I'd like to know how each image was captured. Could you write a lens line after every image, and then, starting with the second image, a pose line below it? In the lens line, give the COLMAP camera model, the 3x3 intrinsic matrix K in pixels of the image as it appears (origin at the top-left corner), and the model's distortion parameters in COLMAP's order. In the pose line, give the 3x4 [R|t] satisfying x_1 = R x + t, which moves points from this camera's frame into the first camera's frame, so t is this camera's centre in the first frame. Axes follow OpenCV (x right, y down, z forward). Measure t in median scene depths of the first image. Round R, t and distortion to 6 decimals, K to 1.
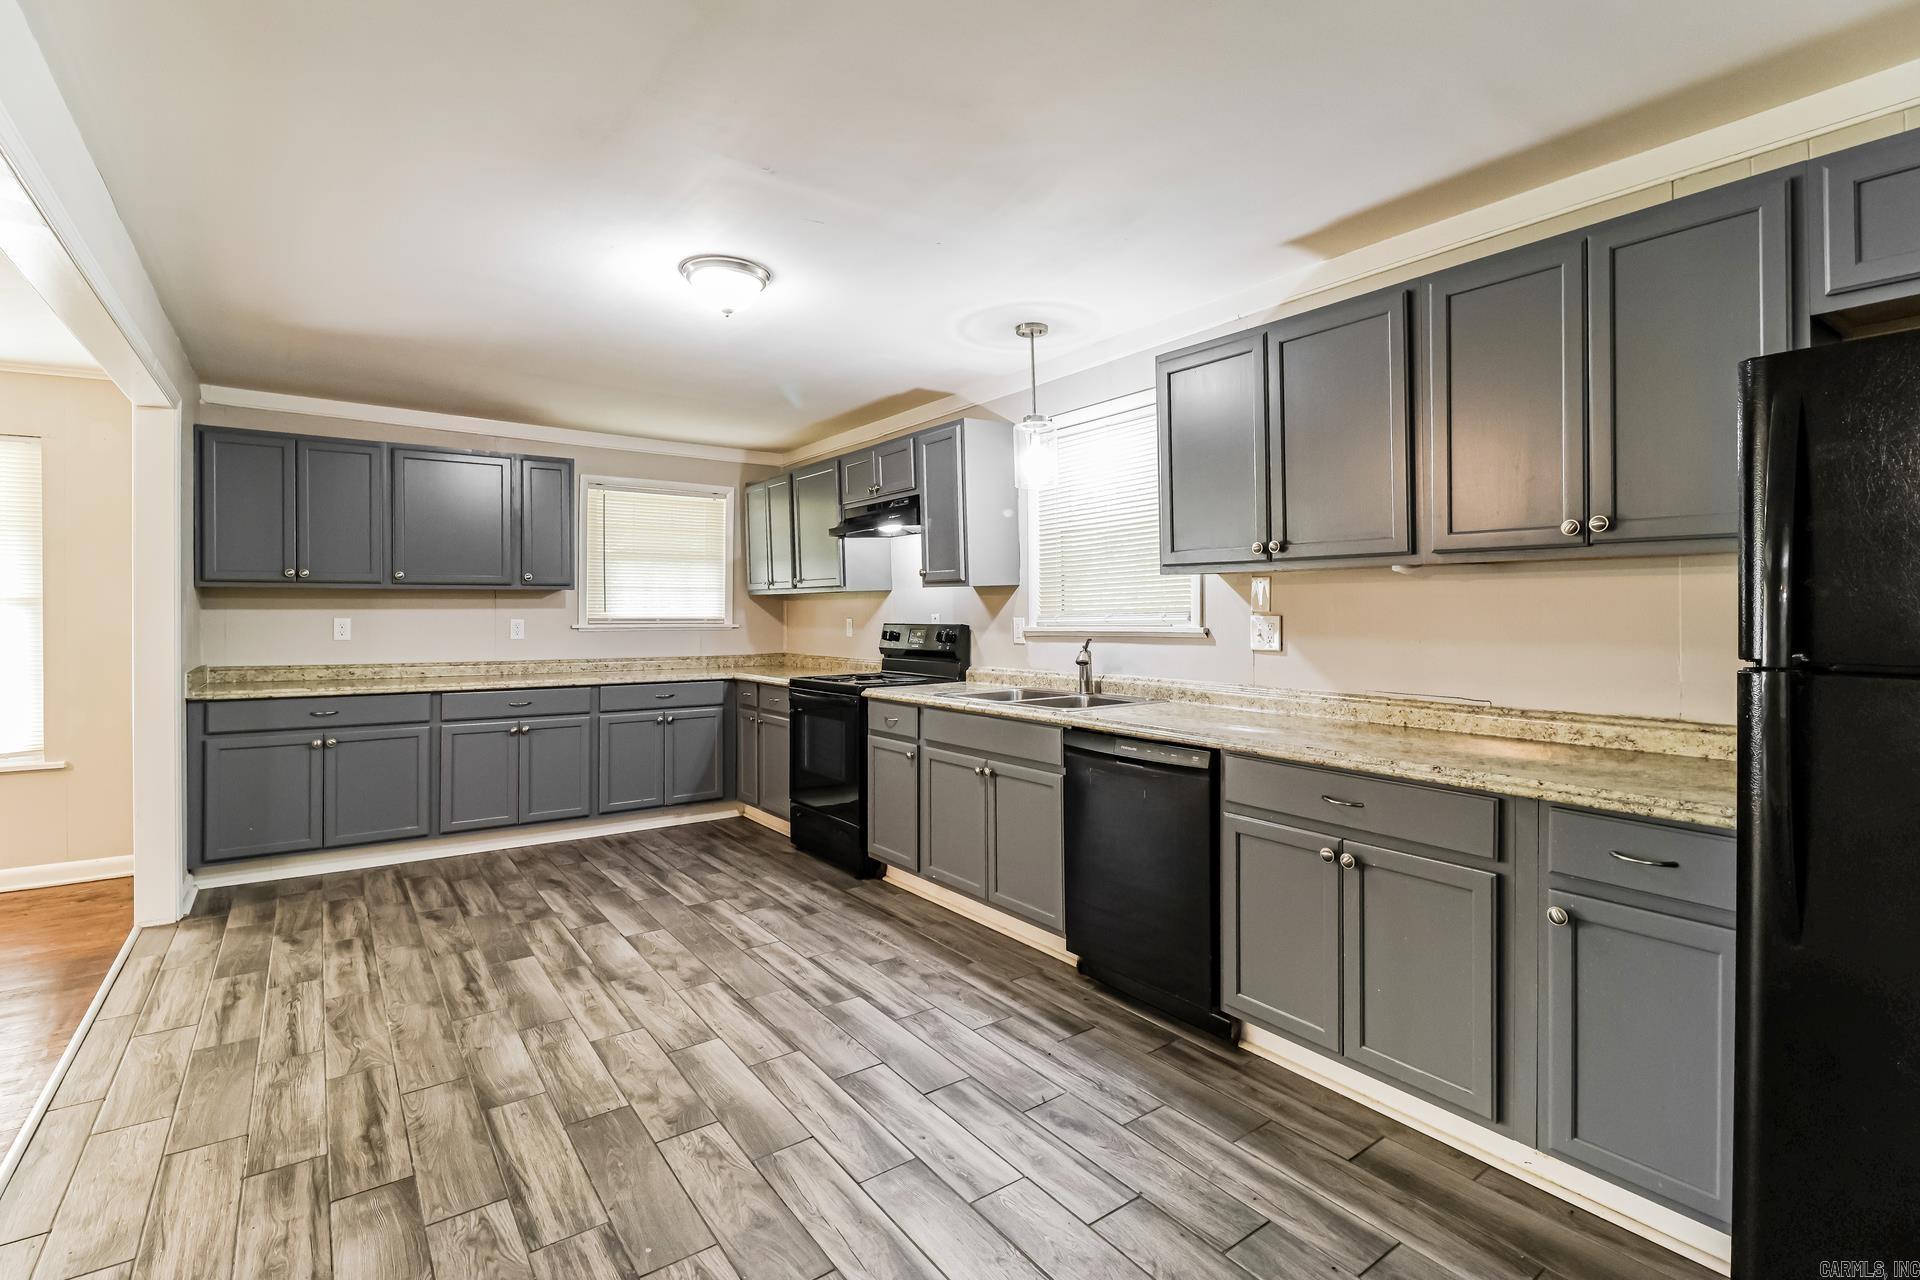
lens RADIAL K [[889.3, 0, 951.7], [0, 889.3, 573.9], [0, 0, 1]] dist [-0.010077, -0.000226]
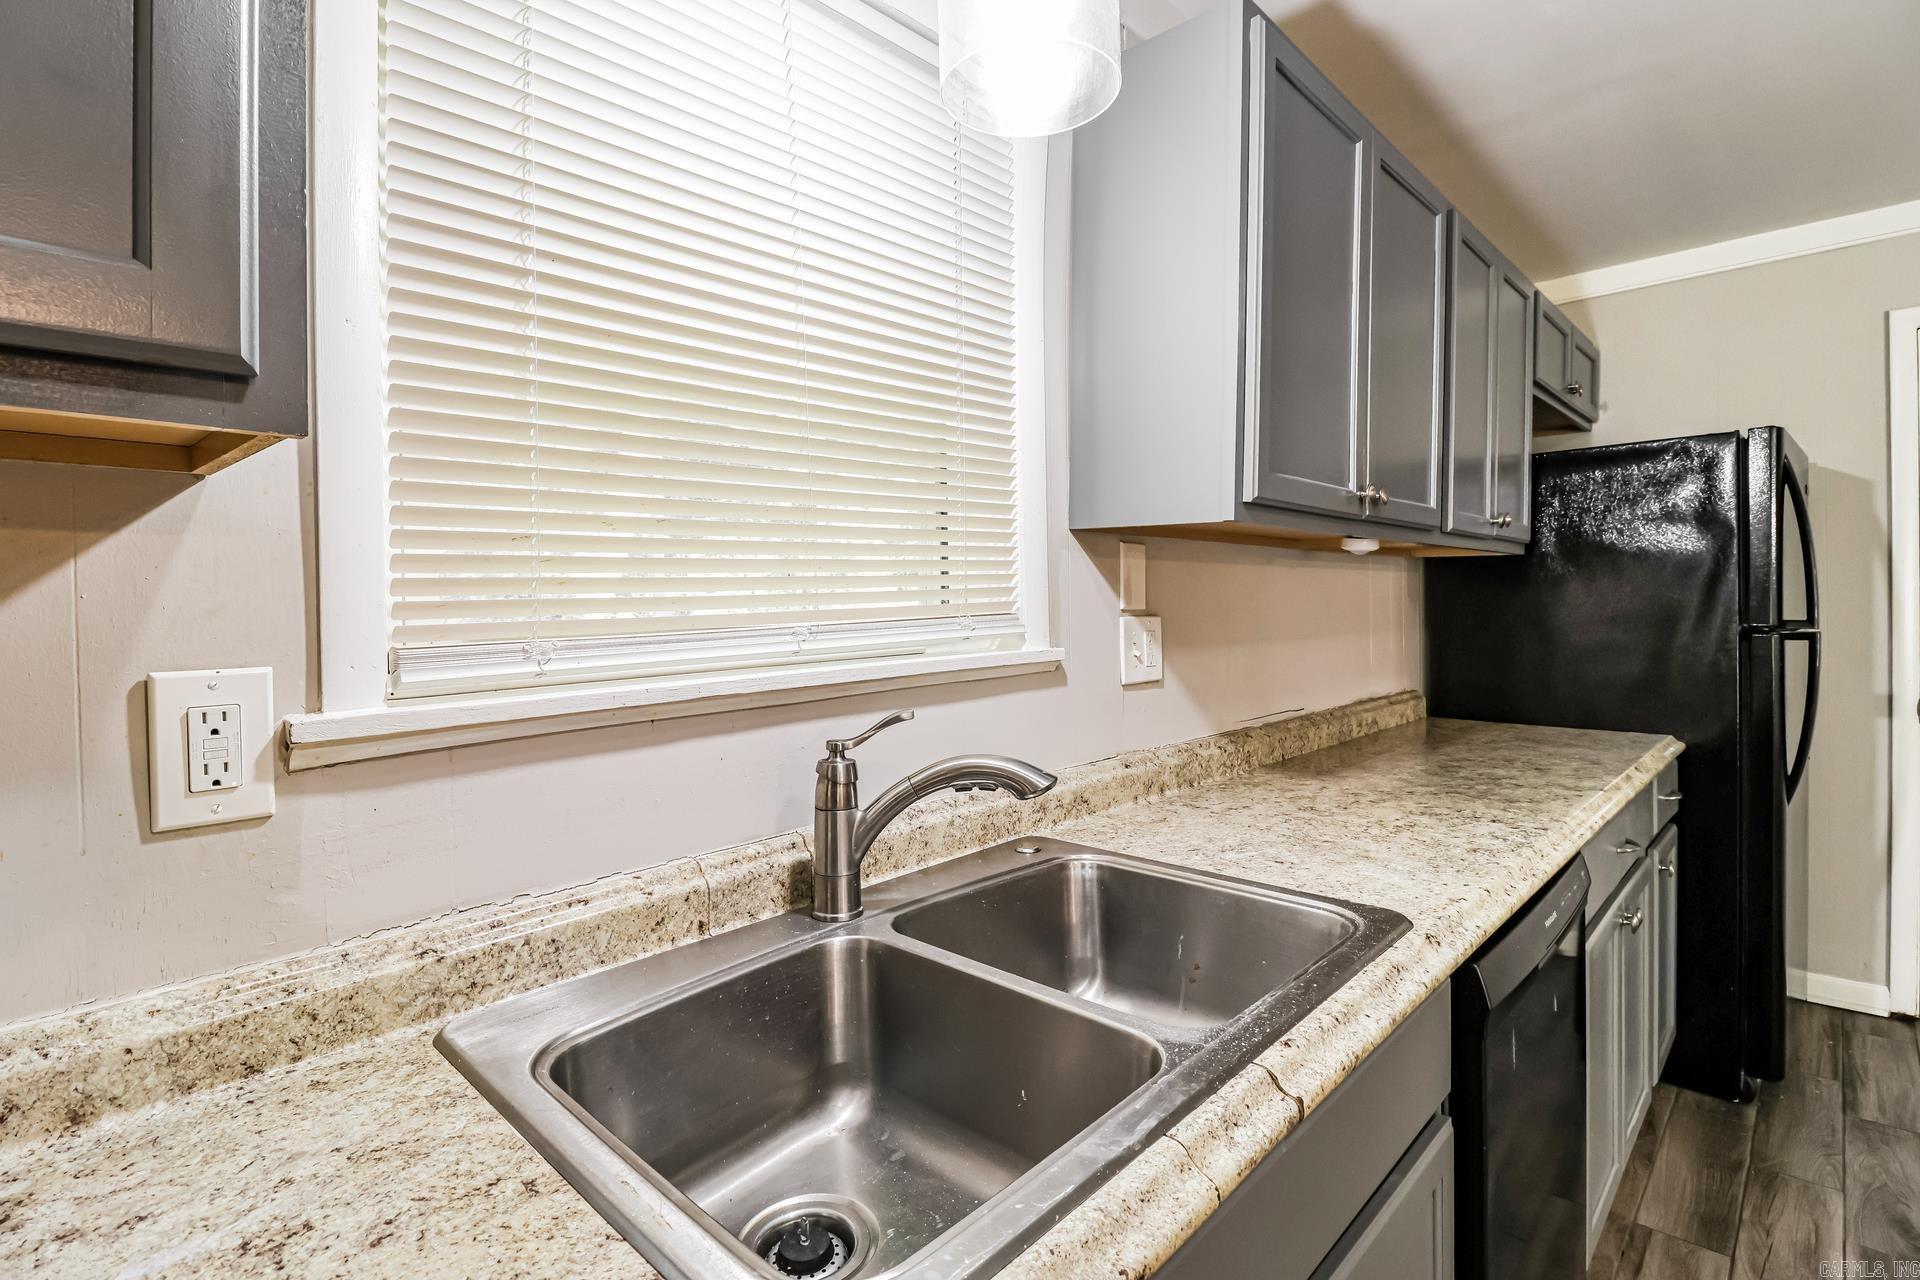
lens RADIAL K [[923.9, 0, 965.0], [0, 923.9, 580.2], [0, 0, 1]] dist [-0.001887, -0.006971]
pose [[-0.192309, 0.021249, 0.981104, -0.173998], [-0.030120, 0.999167, -0.027544, 0.045080], [-0.980872, -0.034848, -0.191508, 1.241328]]
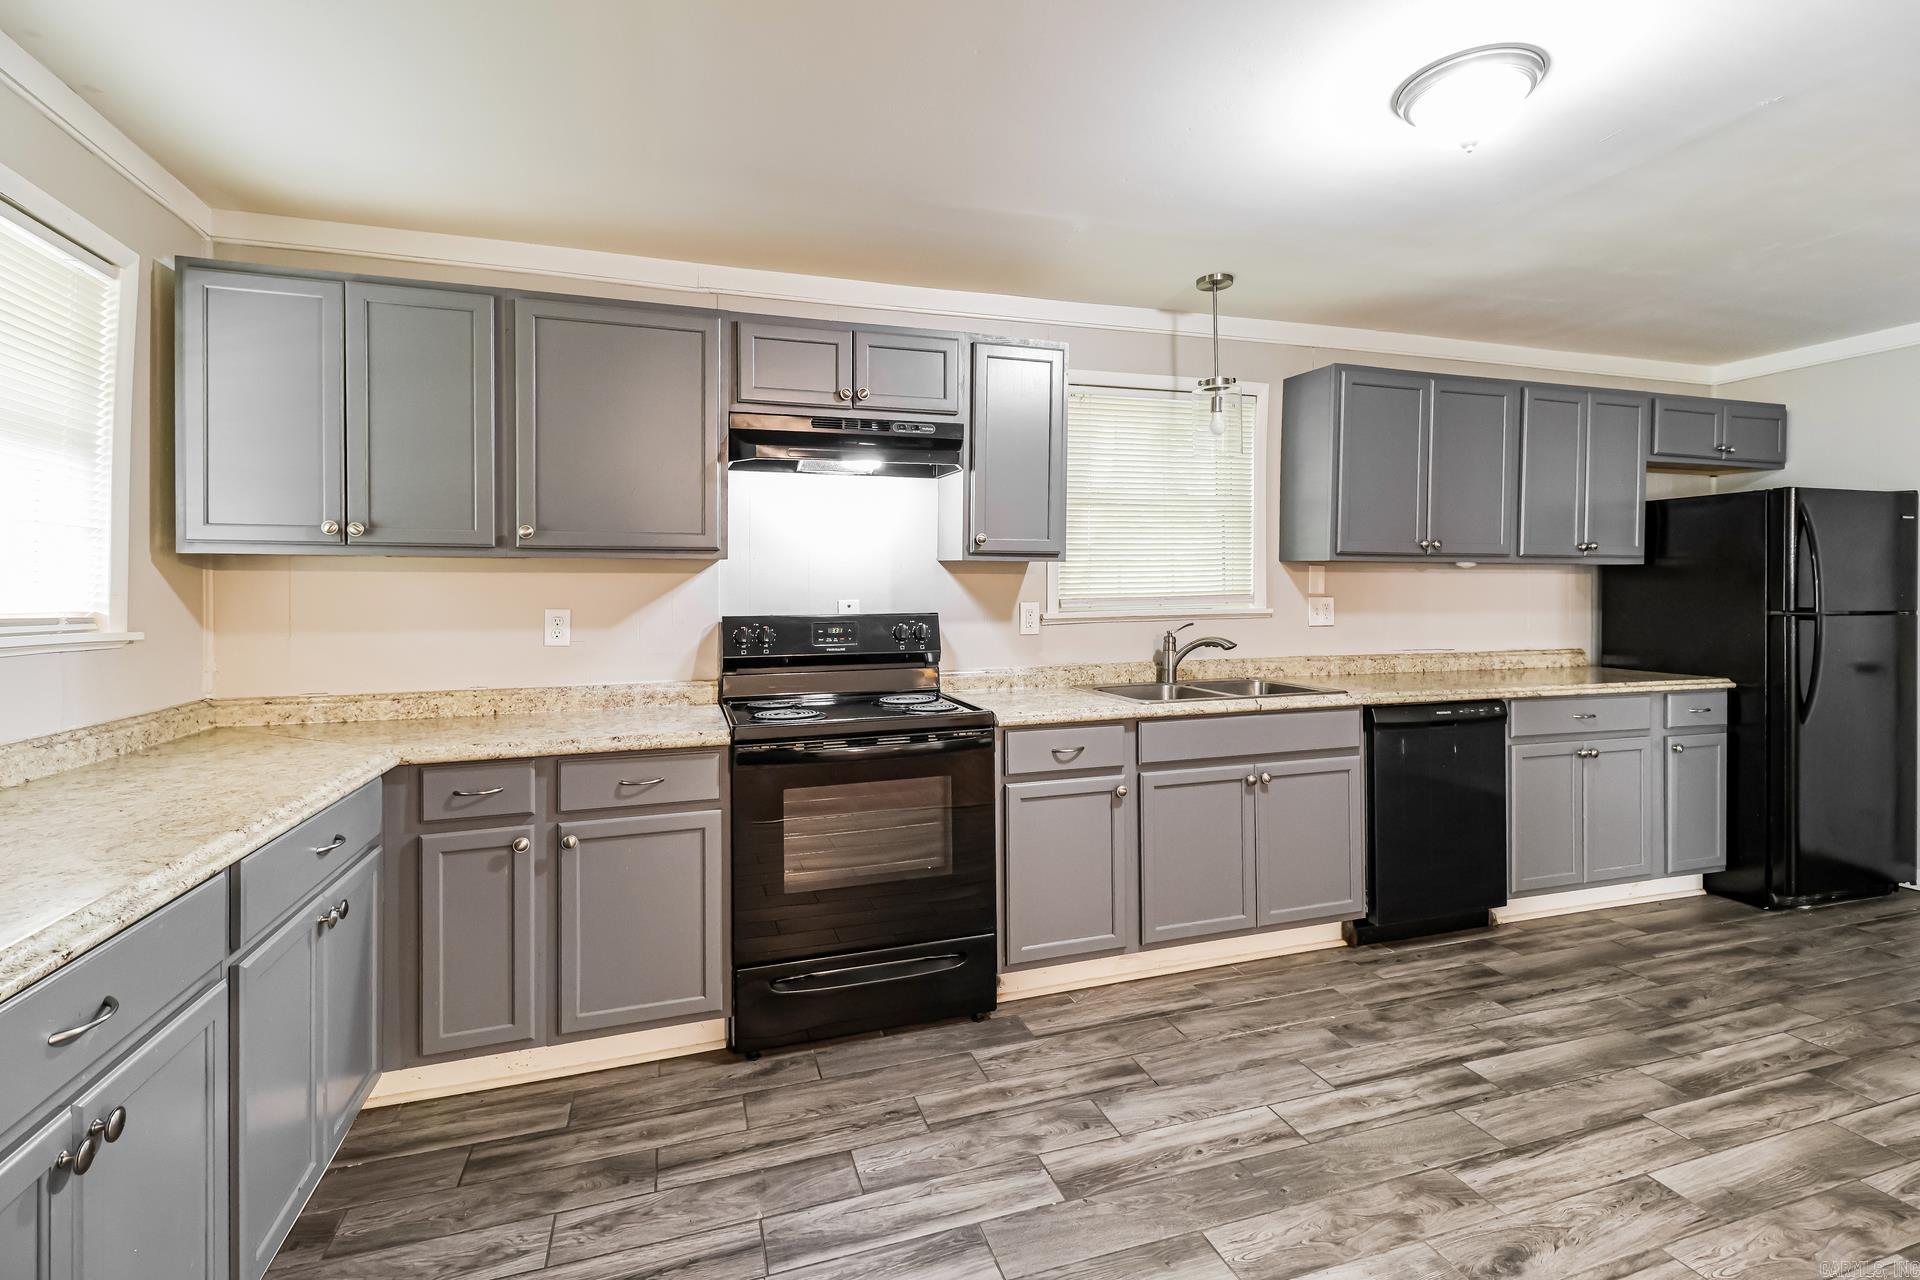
lens RADIAL K [[885.8, 0, 955.5], [0, 885.8, 544.2], [0, 0, 1]] dist [0.000591, -0.002566]
pose [[0.302867, 0.048212, 0.951812, -0.990536], [-0.039775, 0.998489, -0.037920, 0.041497], [-0.952202, -0.026374, 0.304327, 1.138094]]
